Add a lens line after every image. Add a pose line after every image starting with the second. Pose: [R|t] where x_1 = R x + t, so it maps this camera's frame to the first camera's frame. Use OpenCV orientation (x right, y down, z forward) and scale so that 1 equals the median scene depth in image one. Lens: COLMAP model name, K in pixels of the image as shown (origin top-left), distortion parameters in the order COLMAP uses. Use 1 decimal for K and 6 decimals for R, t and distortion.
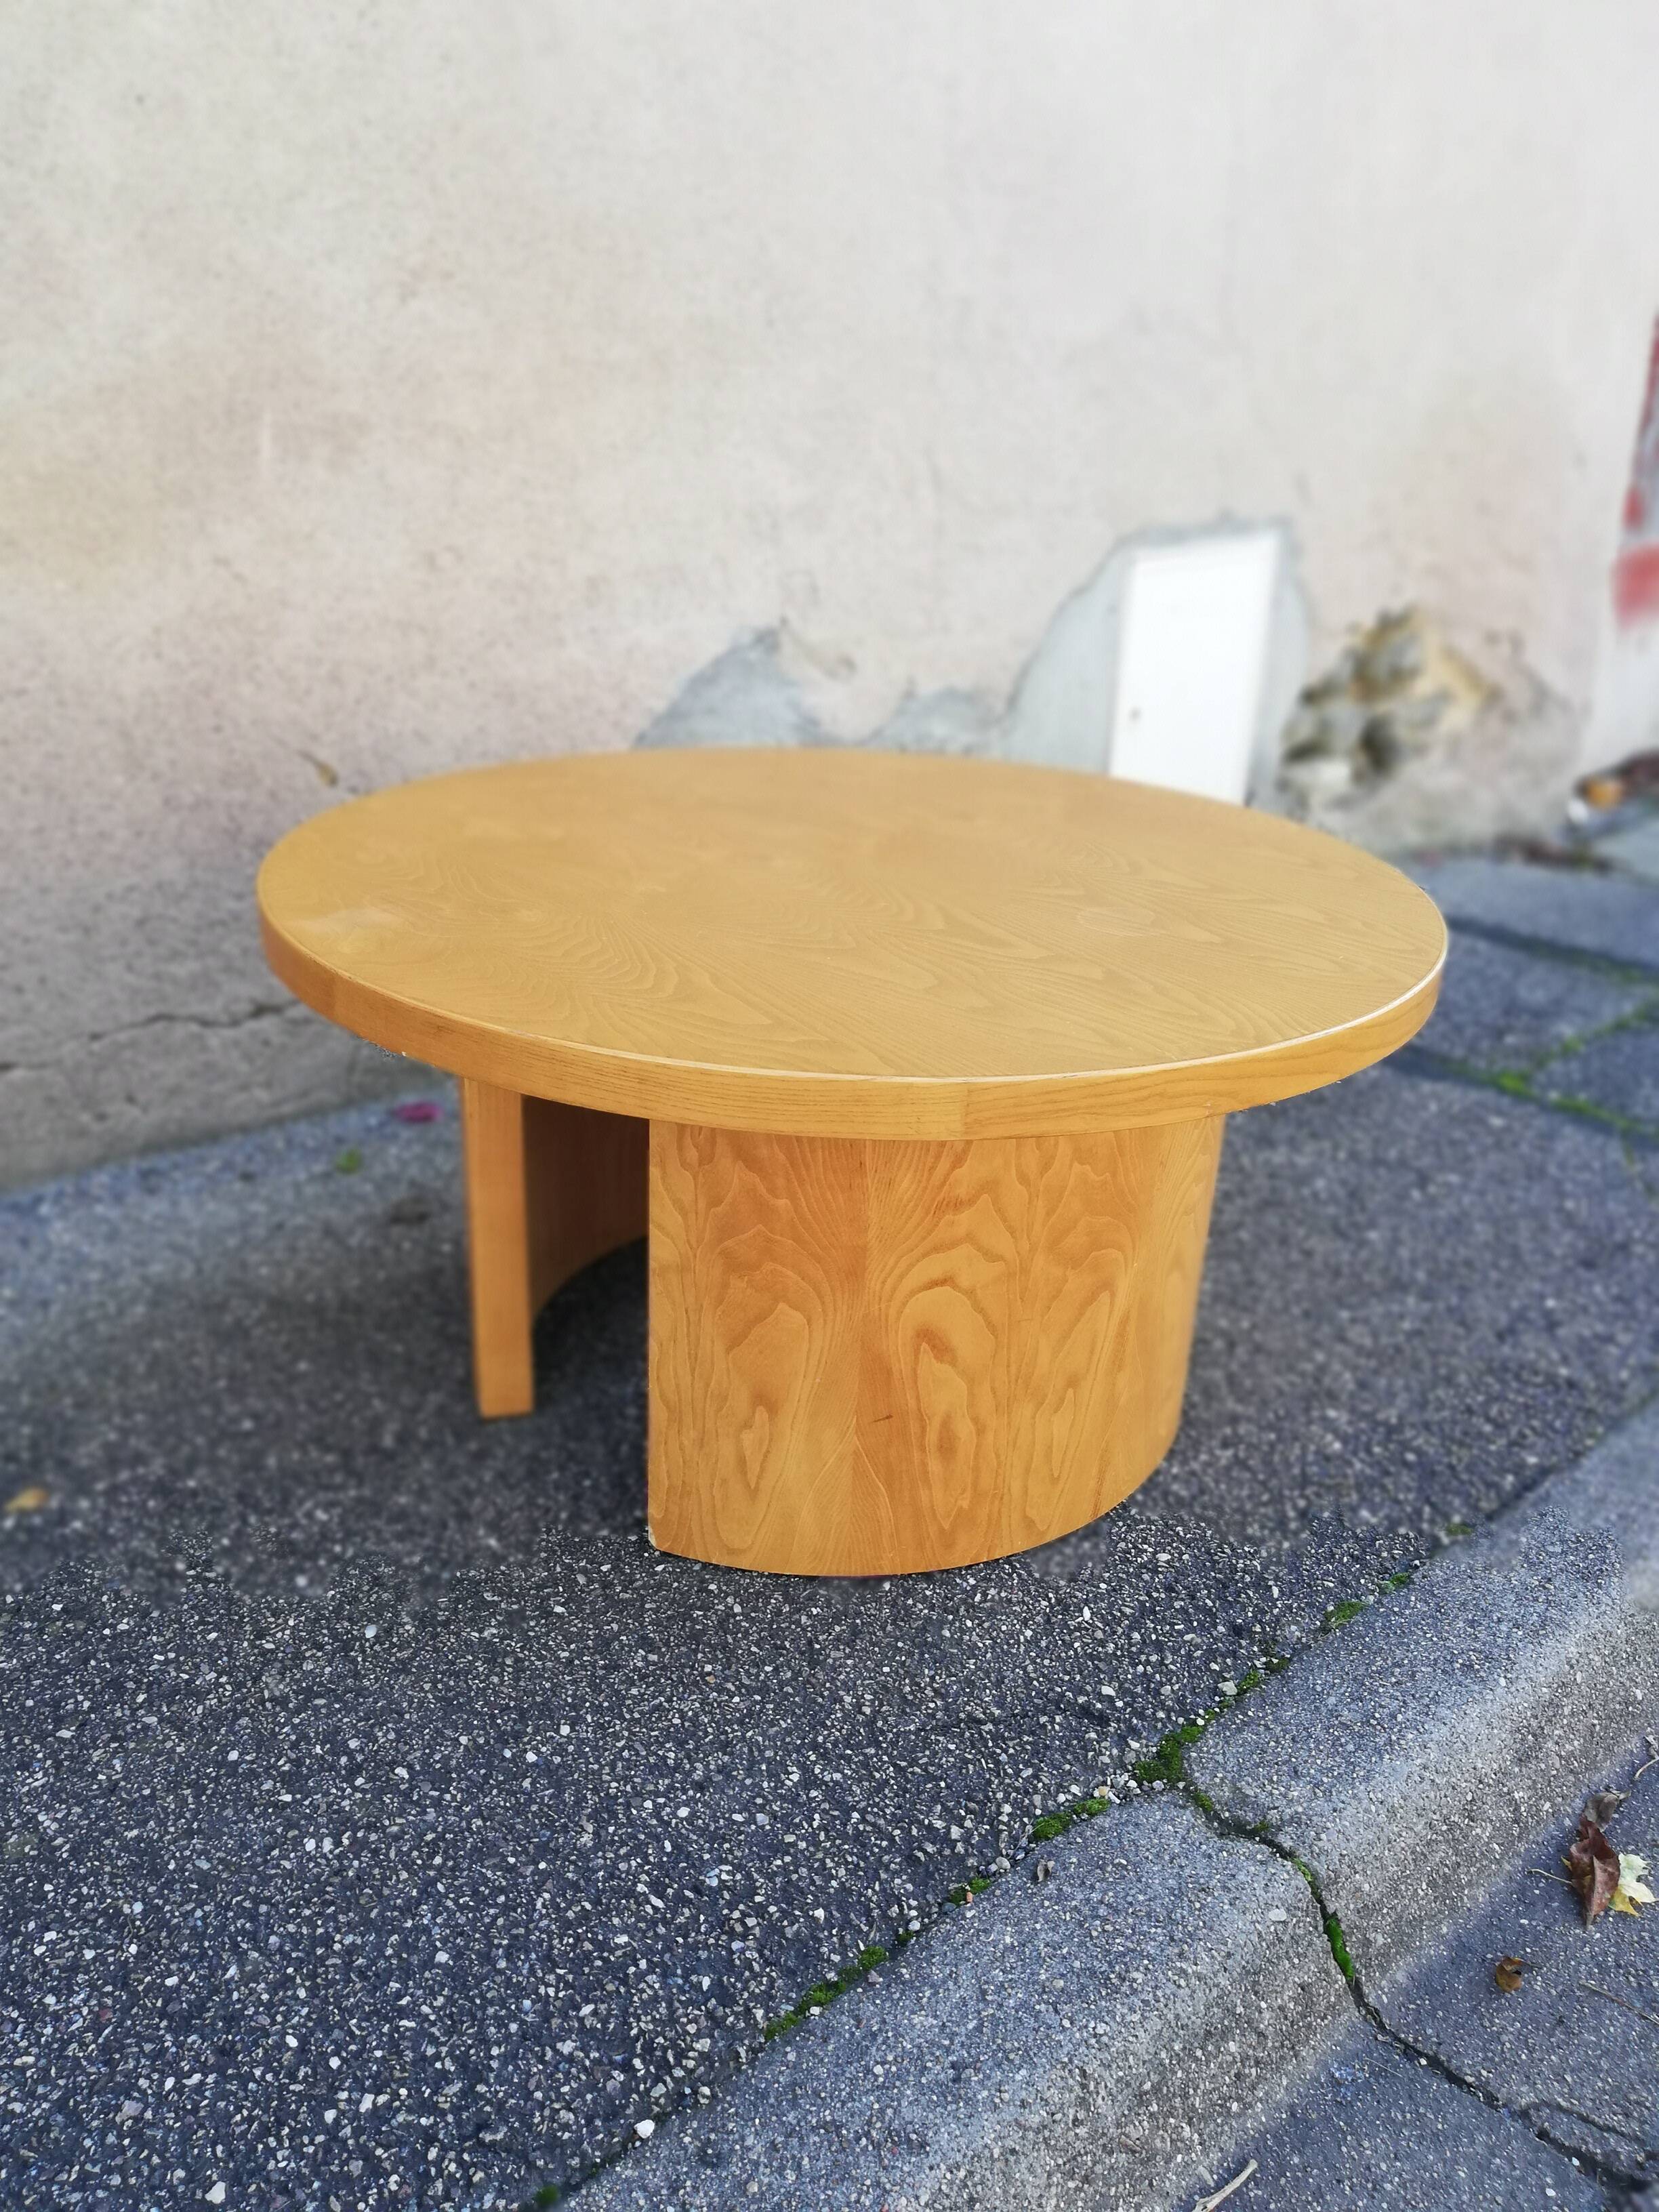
lens RADIAL K [[1674.3, 0, 829.5], [0, 1674.3, 1106.0], [0, 0, 1]] dist [0.034069, -0.052651]
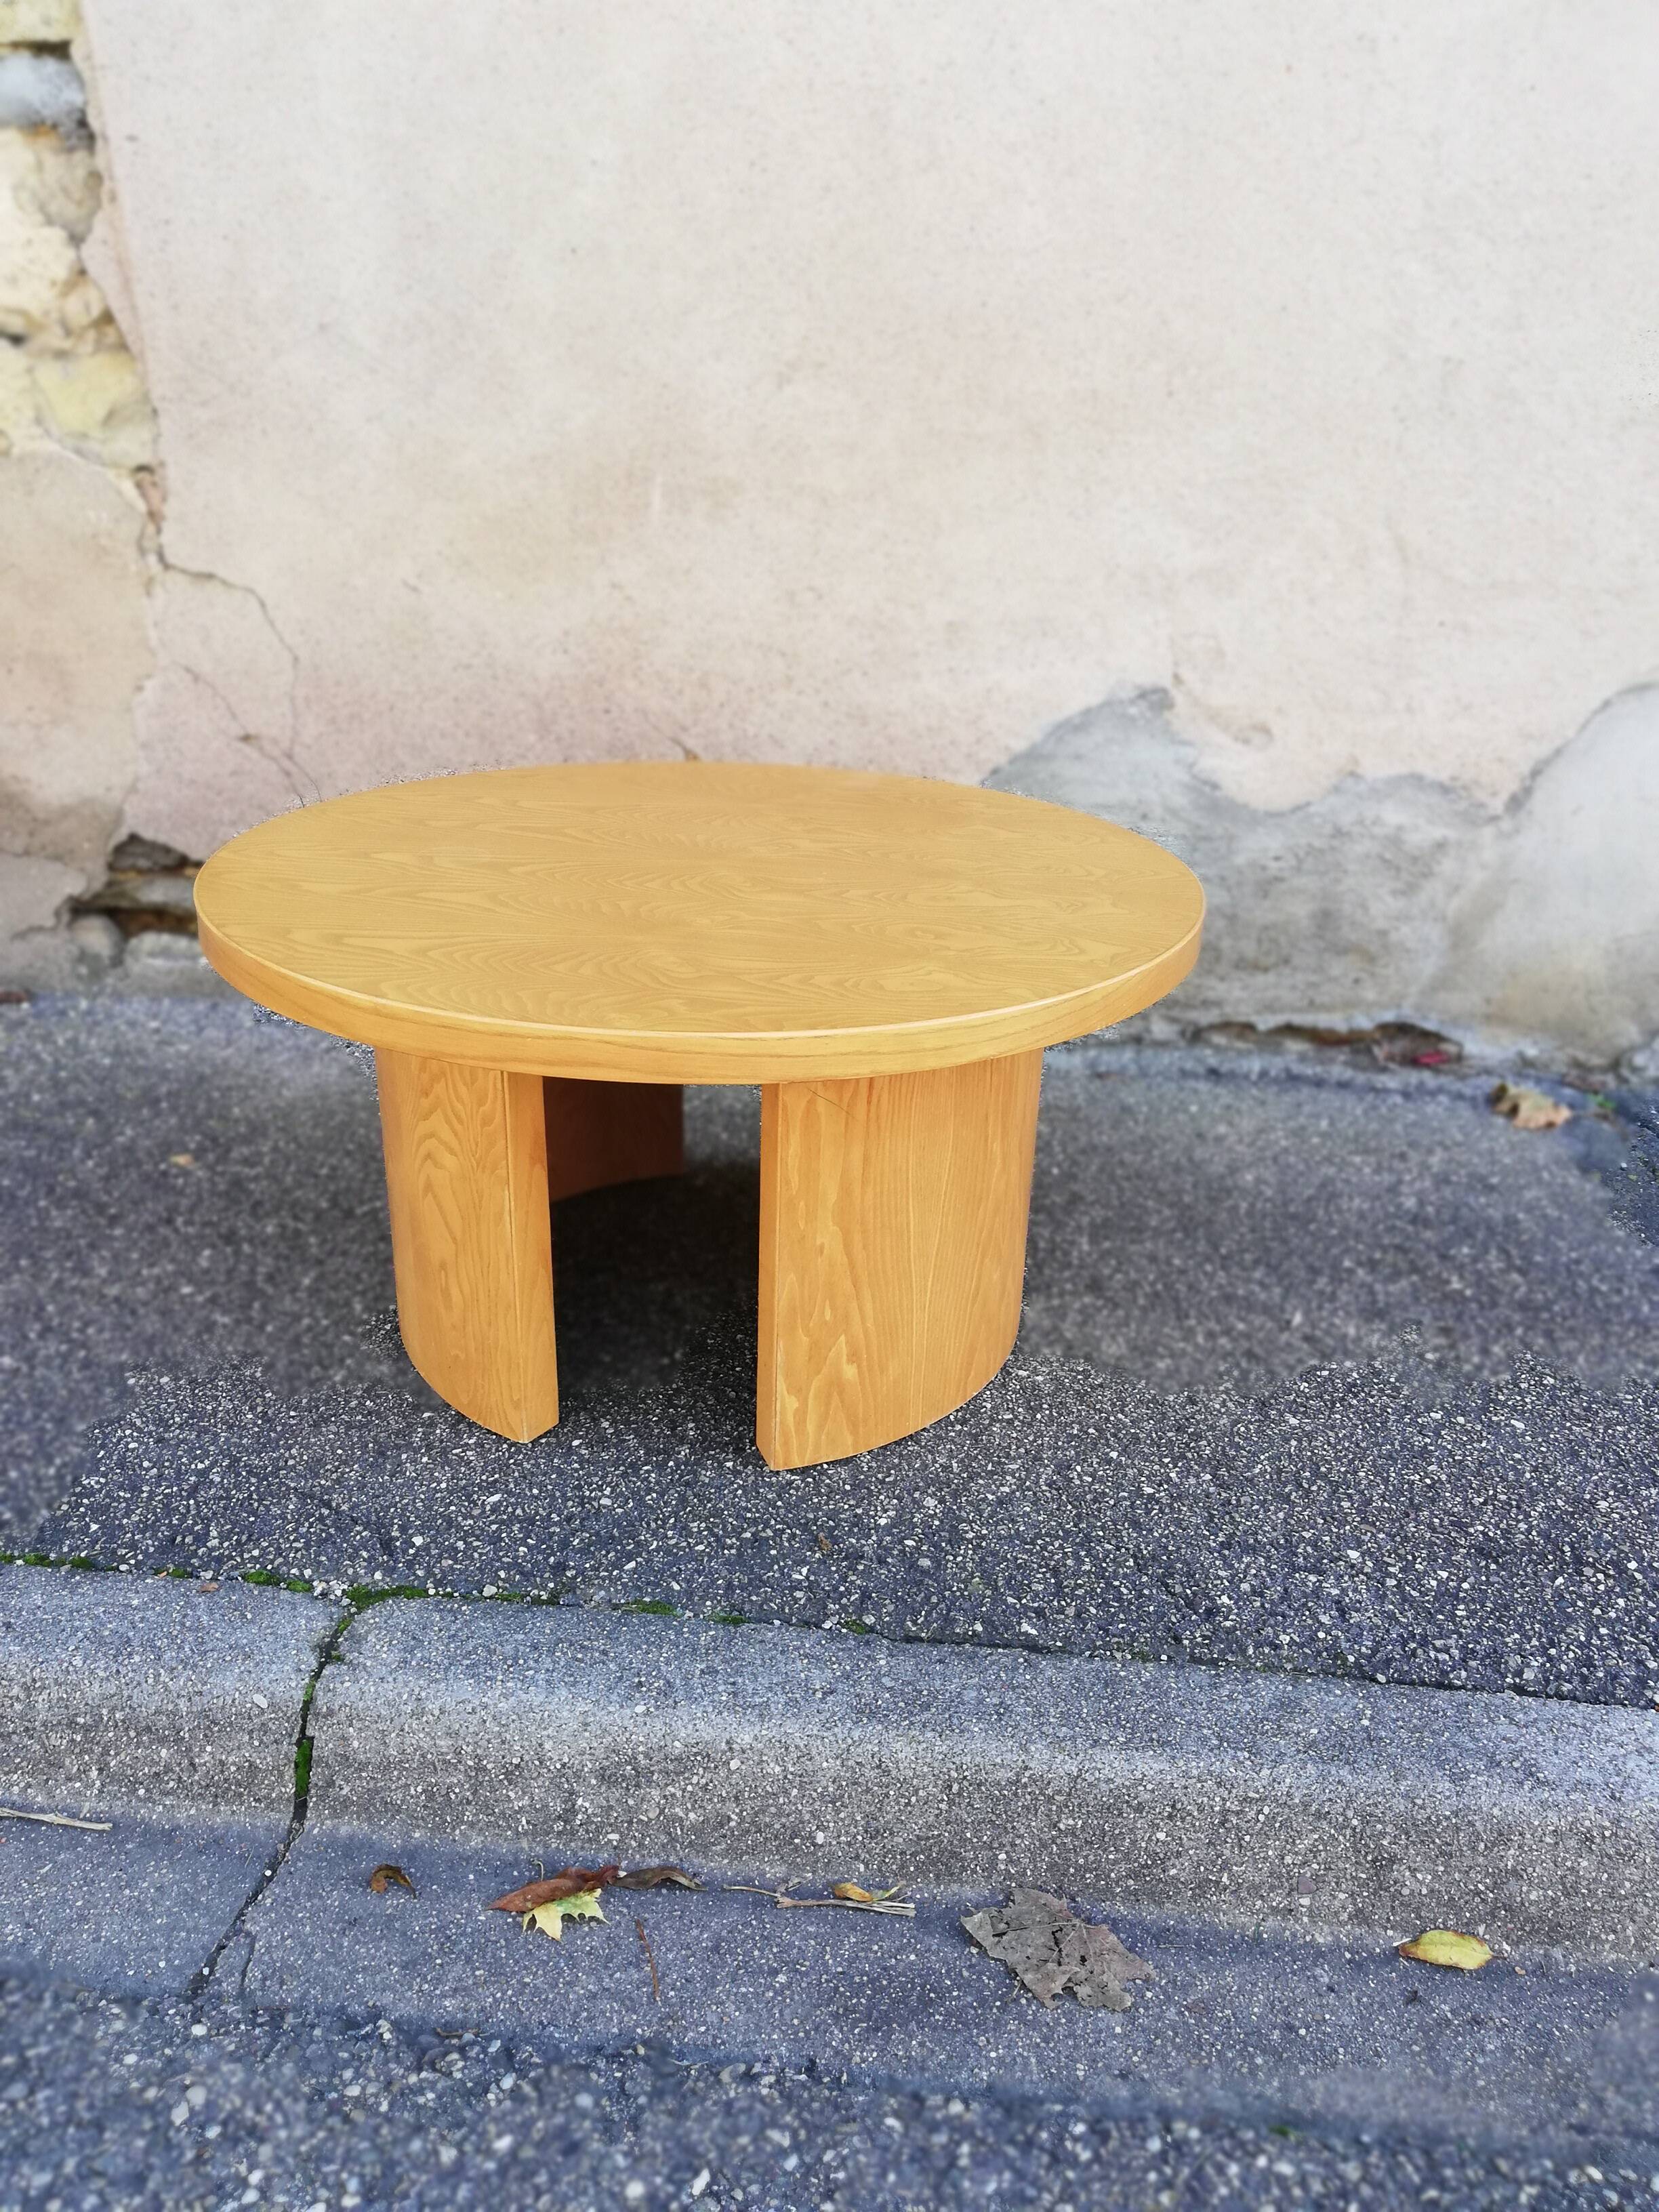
lens RADIAL K [[1669.2, 0, 831.5], [0, 1669.2, 1104.7], [0, 0, 1]] dist [0.035060, -0.053379]
pose [[0.685246, 0.261616, -0.679703, 1.112428], [-0.284085, 0.955345, 0.081308, -0.127604], [0.670622, 0.137377, 0.728967, 0.297814]]
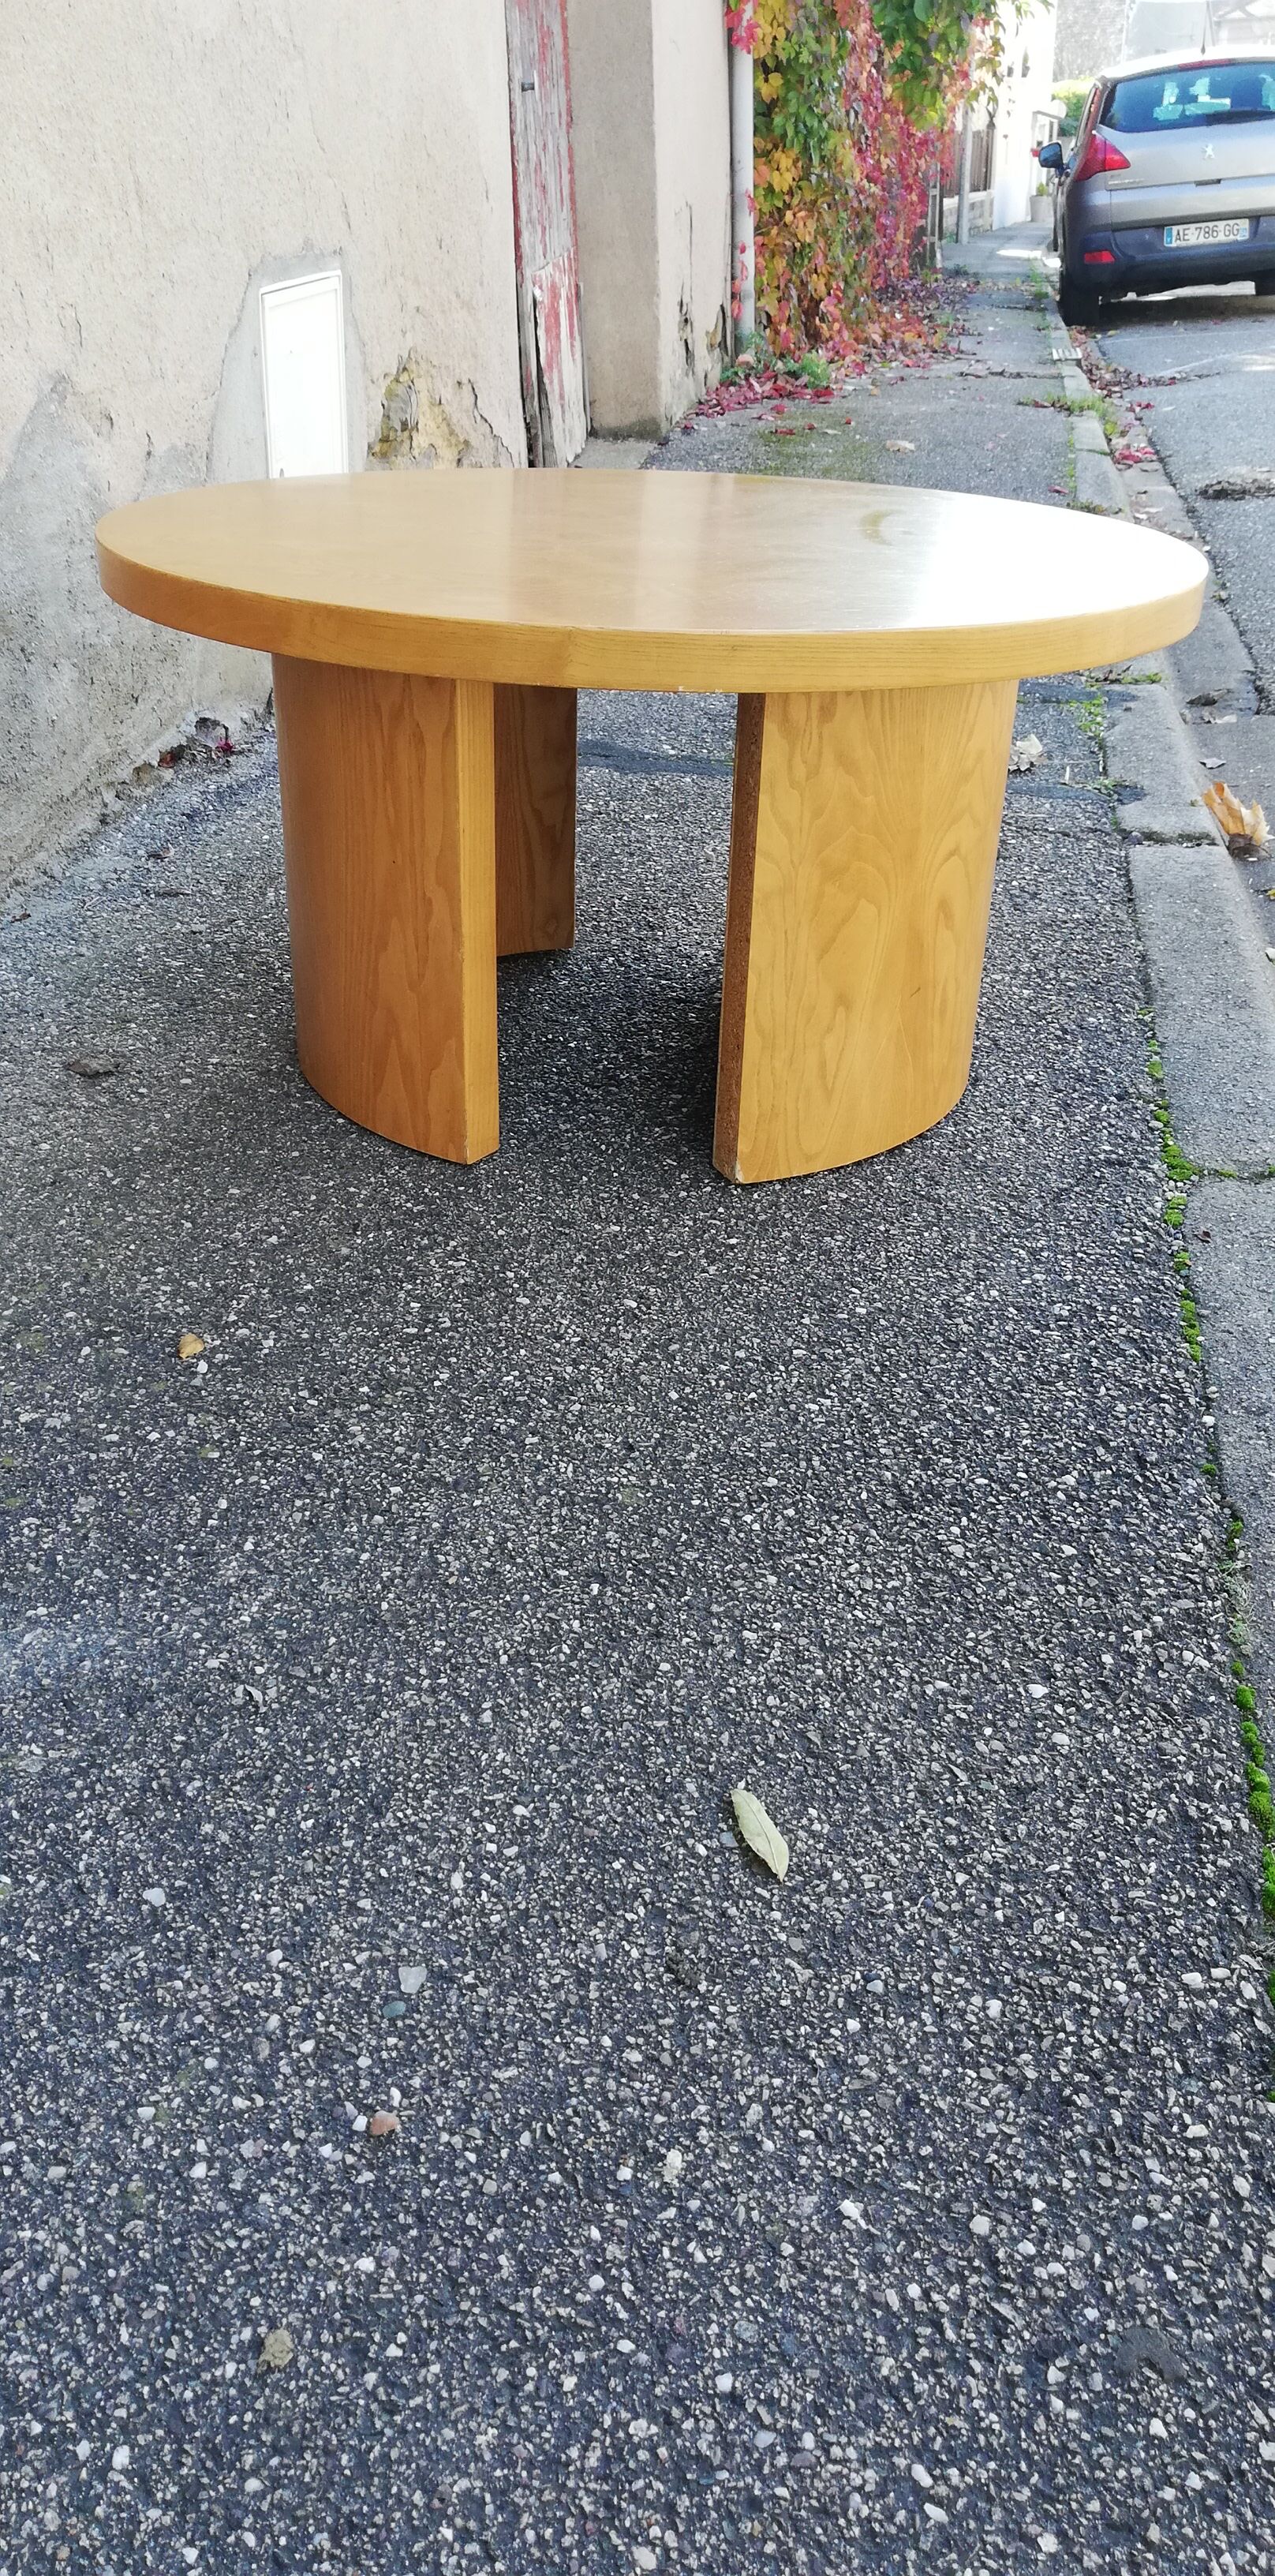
lens RADIAL K [[1962.2, 0, 640.6], [0, 1962.2, 1291.4], [0, 0, 1]] dist [0.052605, -0.080617]
pose [[0.766785, -0.323797, 0.554253, -0.984001], [0.257744, 0.946097, 0.196136, 0.069430], [-0.587885, -0.007539, 0.808909, 0.004135]]
